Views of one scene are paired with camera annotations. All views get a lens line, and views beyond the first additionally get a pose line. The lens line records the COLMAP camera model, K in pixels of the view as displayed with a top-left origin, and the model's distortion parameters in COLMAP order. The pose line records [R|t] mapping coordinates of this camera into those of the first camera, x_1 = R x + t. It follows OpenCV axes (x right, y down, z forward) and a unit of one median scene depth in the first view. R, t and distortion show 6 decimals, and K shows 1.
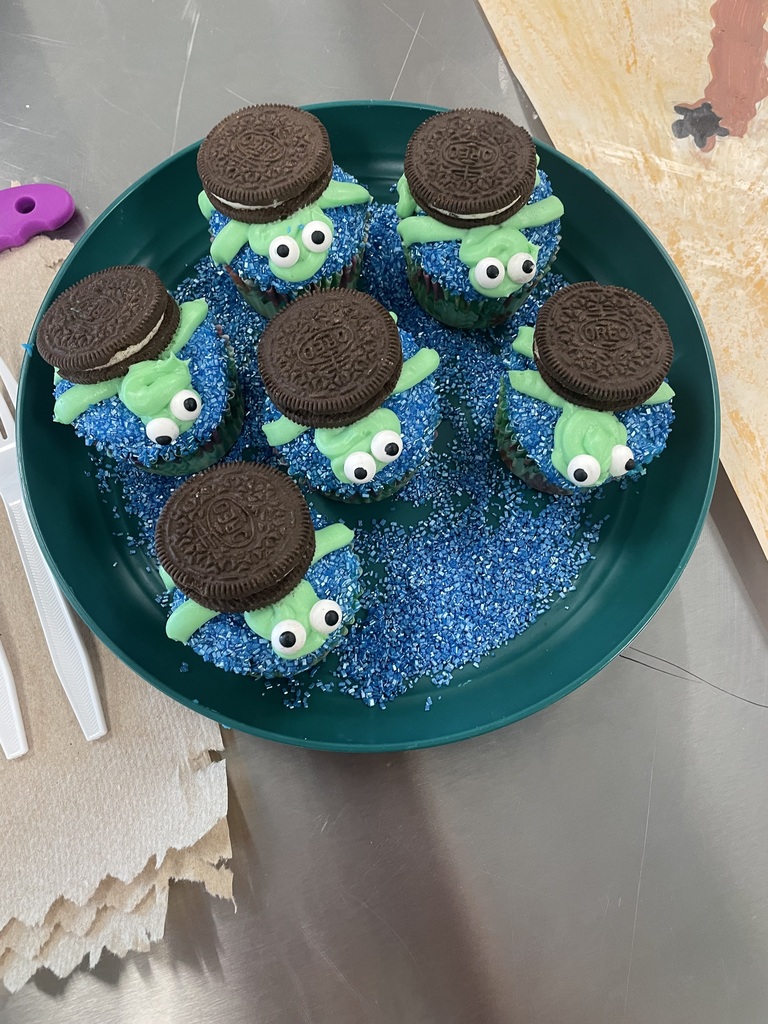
lens RADIAL K [[786.1, 0, 384.8], [0, 786.1, 509.4], [0, 0, 1]] dist [-0.002739, -0.011043]
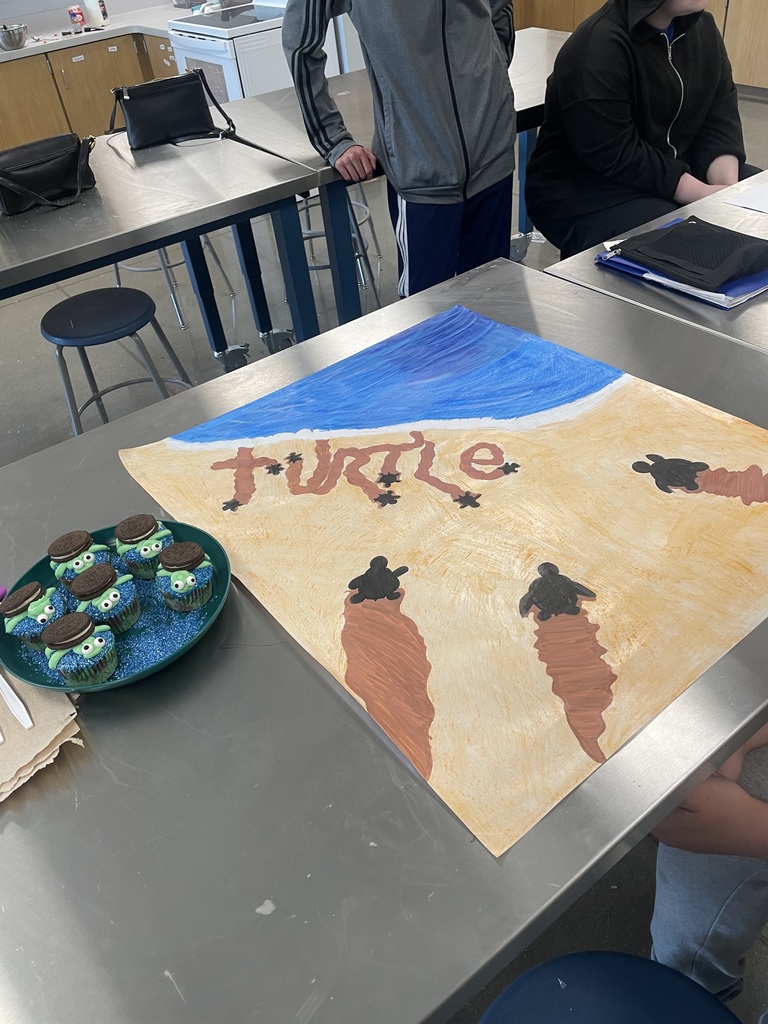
lens RADIAL K [[786.1, 0, 383.8], [0, 786.1, 513.1], [0, 0, 1]] dist [-0.002739, -0.011043]
pose [[0.941087, -0.289706, 0.174432, 0.517816], [0.336152, 0.745210, -0.575903, 1.686553], [0.036854, 0.600610, 0.798692, -1.535549]]
